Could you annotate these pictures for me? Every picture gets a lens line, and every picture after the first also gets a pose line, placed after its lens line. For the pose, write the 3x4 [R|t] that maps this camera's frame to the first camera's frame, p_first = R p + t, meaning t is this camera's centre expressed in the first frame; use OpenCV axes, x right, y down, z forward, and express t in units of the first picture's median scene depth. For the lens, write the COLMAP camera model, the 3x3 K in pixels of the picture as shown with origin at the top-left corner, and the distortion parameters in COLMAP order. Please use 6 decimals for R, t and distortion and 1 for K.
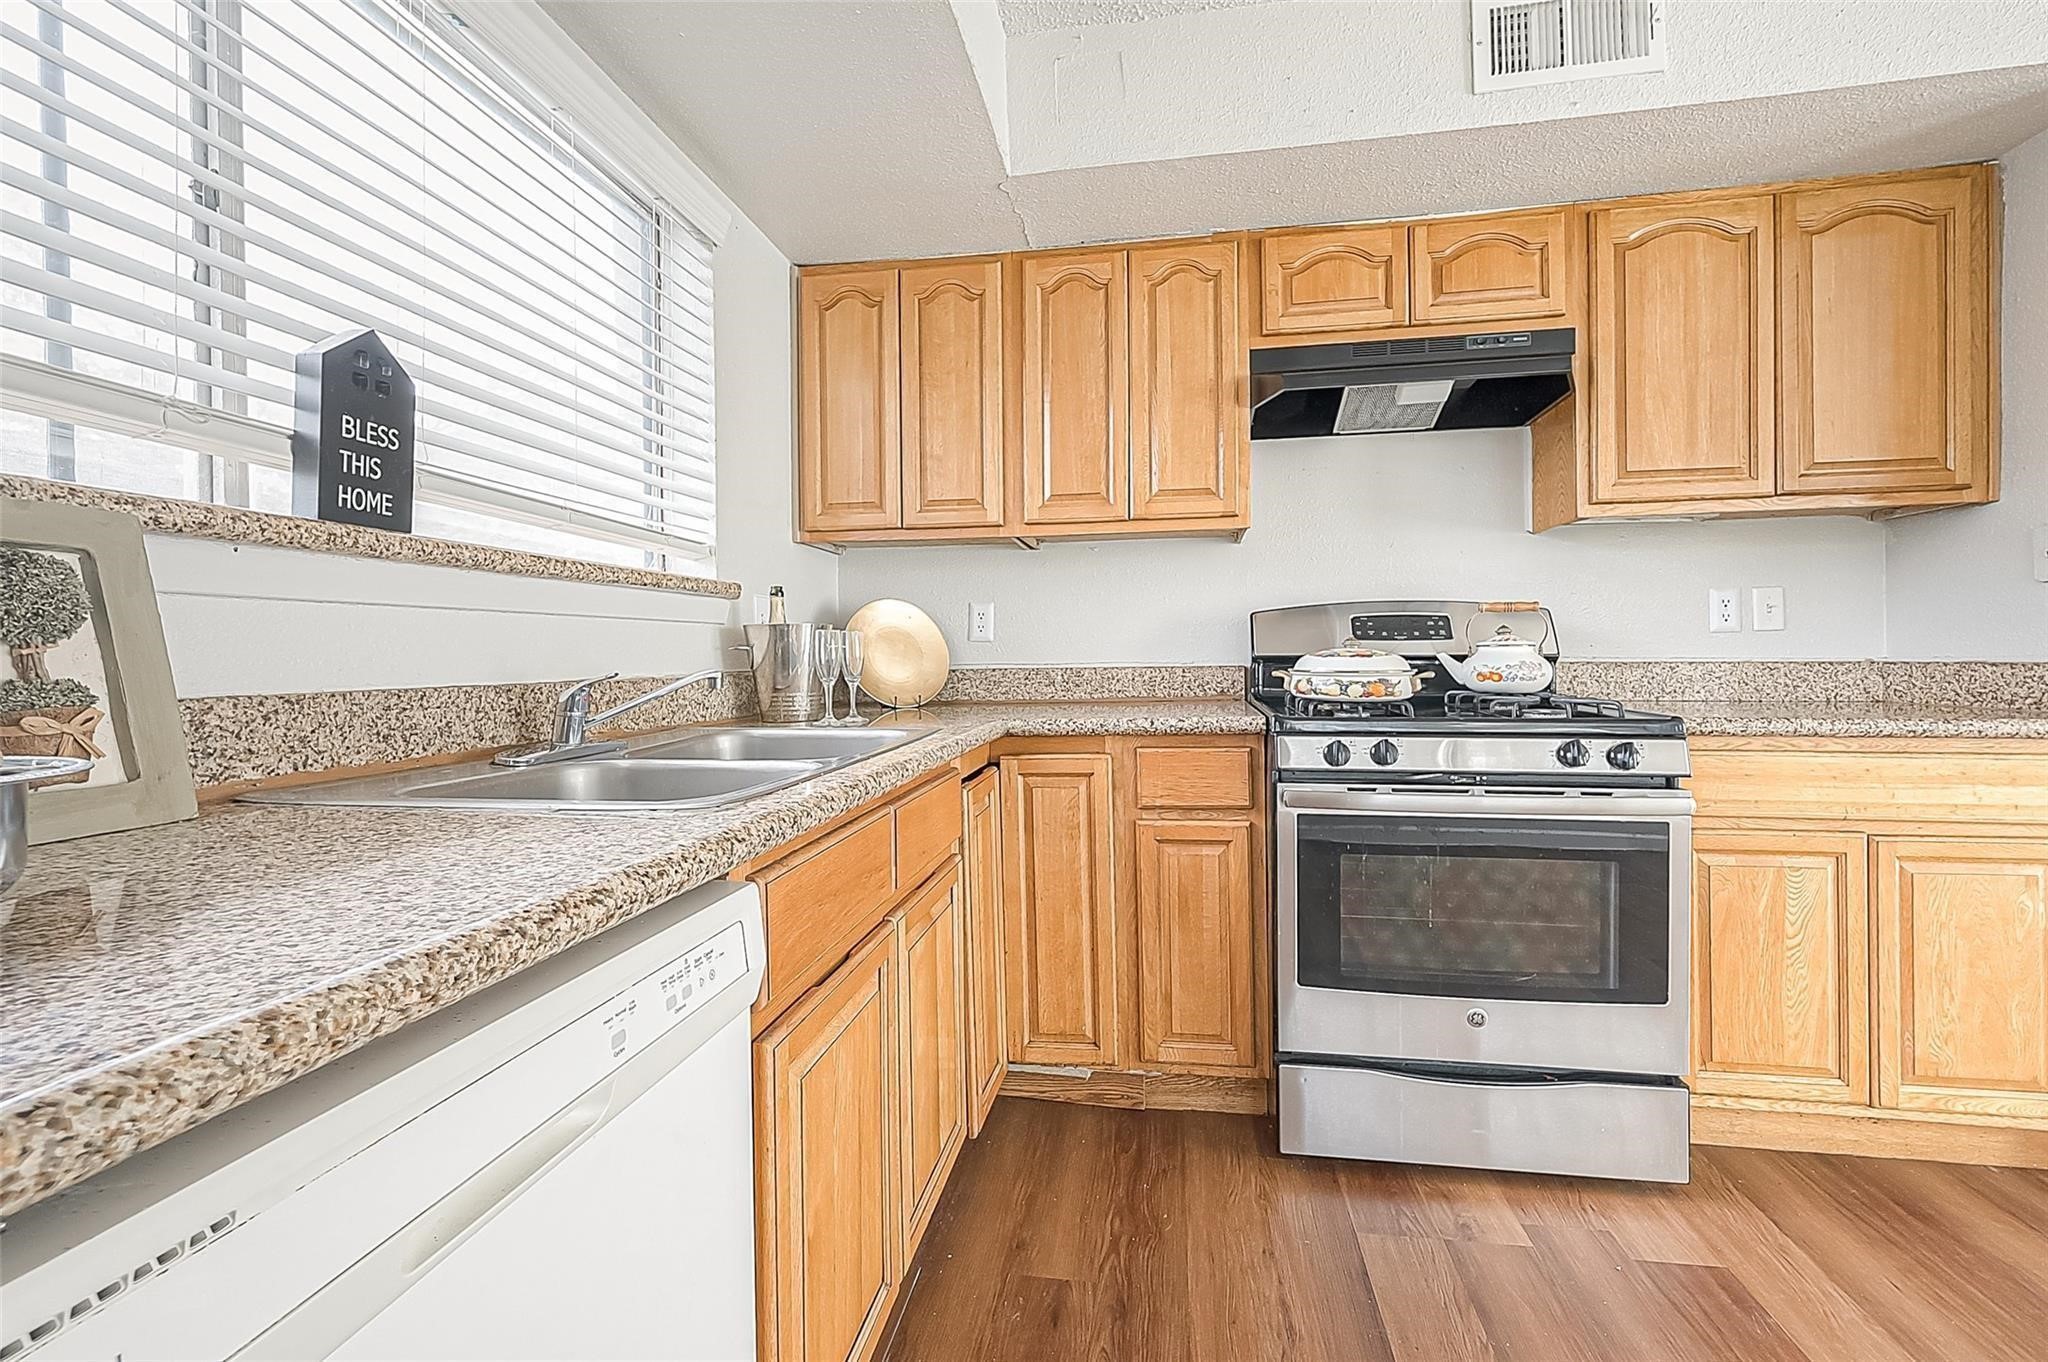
lens RADIAL K [[825.1, 0, 1029.1], [0, 825.1, 670.2], [0, 0, 1]] dist [-0.003469, -0.000157]
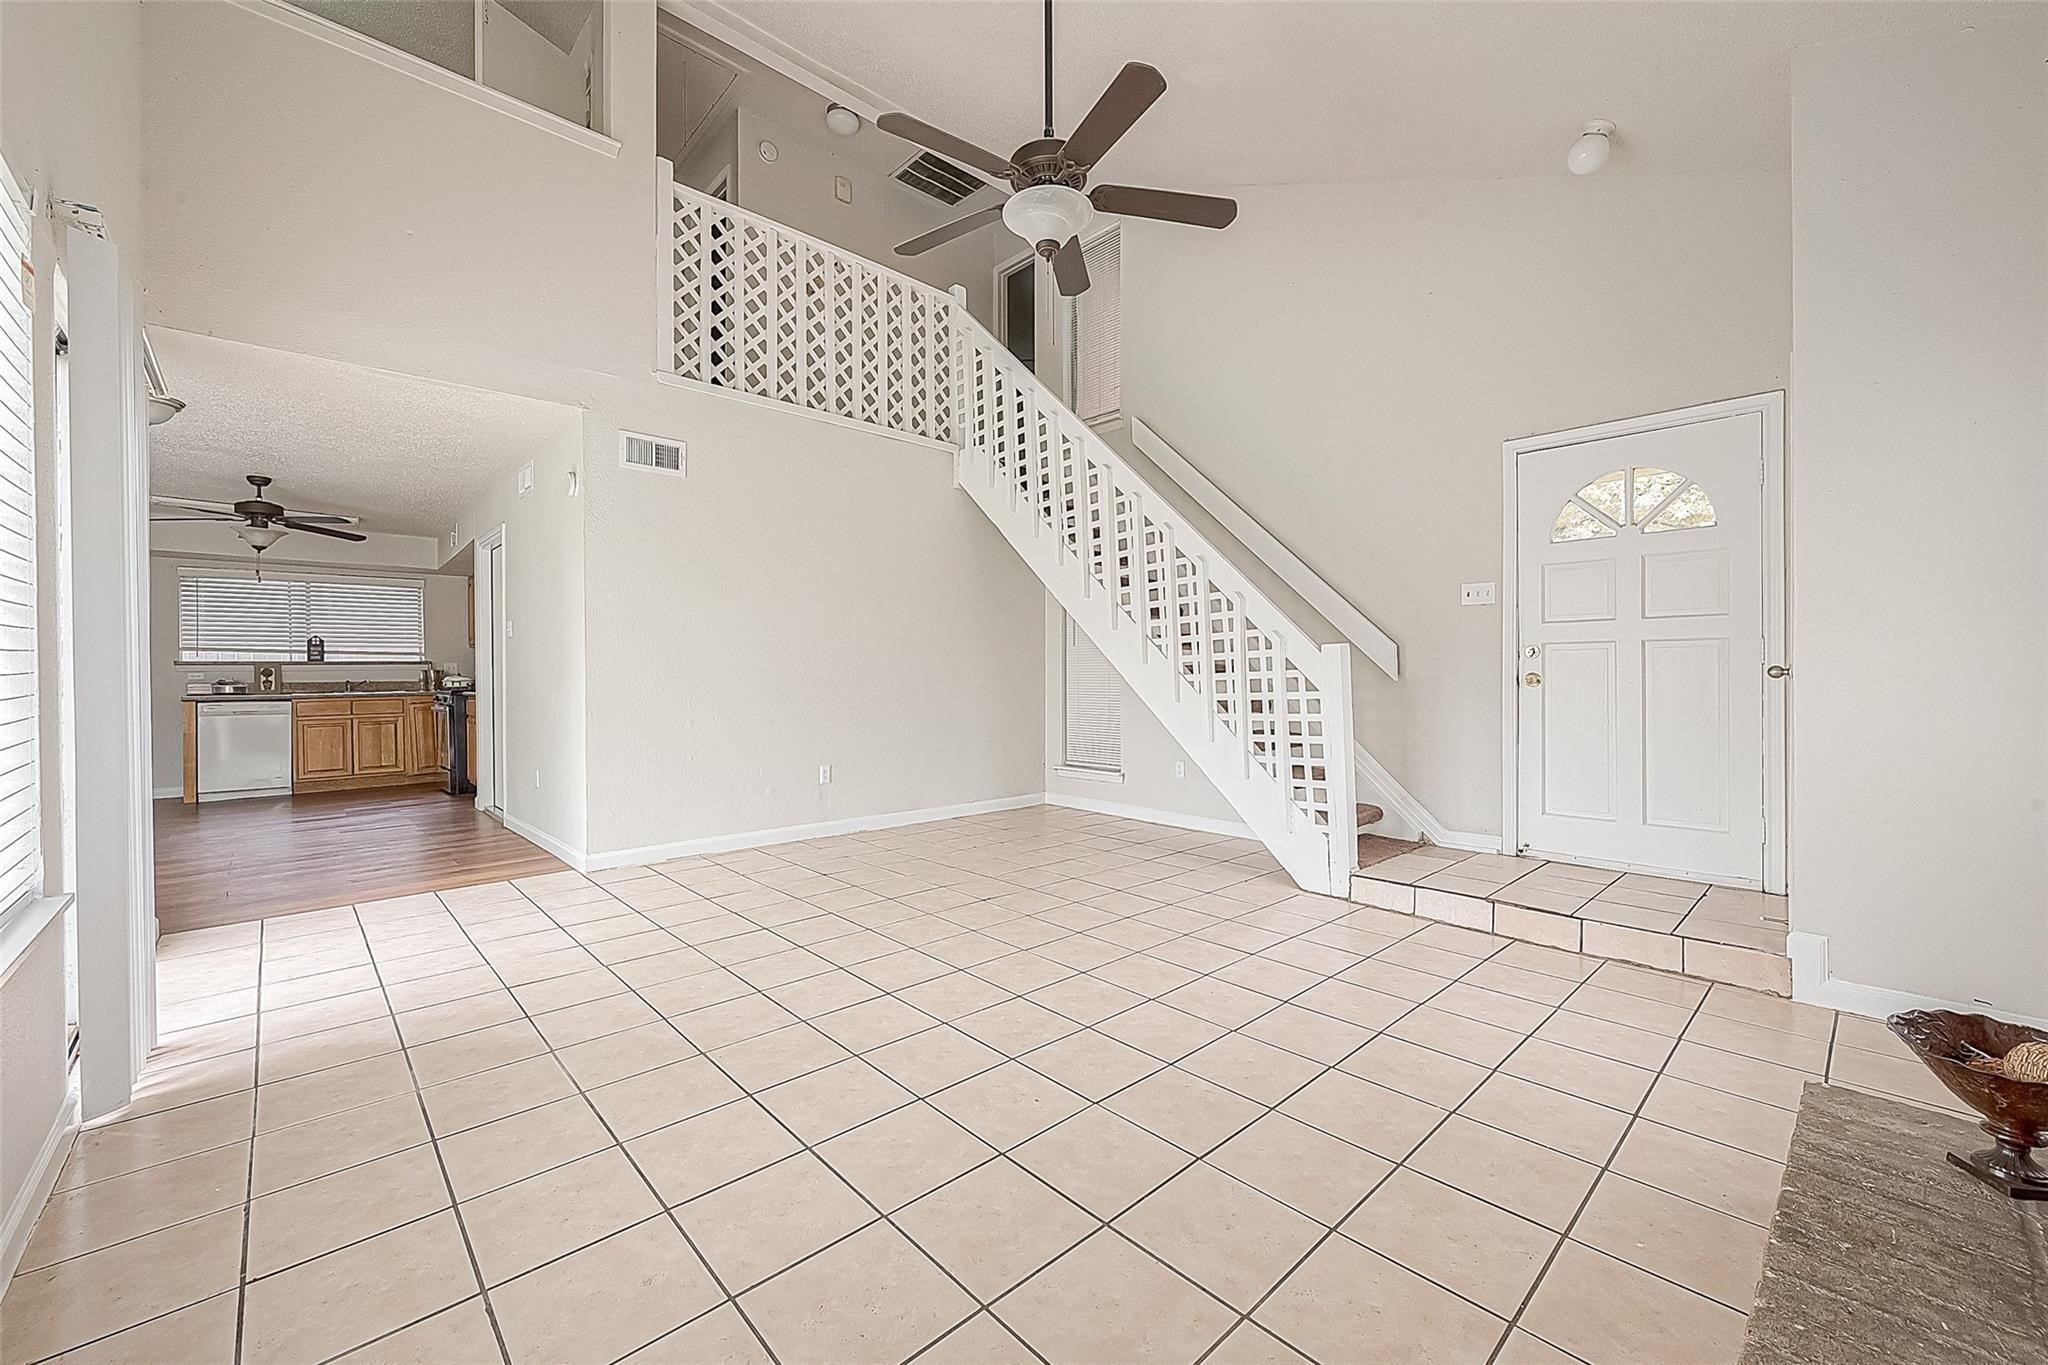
lens RADIAL K [[827.1, 0, 1025.0], [0, 827.1, 677.1], [0, 0, 1]] dist [0.001205, 0.000036]
pose [[0.791436, 0.006128, -0.611222, 9.187531], [-0.005707, 0.999980, 0.002636, -0.089251], [0.611226, 0.001402, 0.791455, -1.021341]]
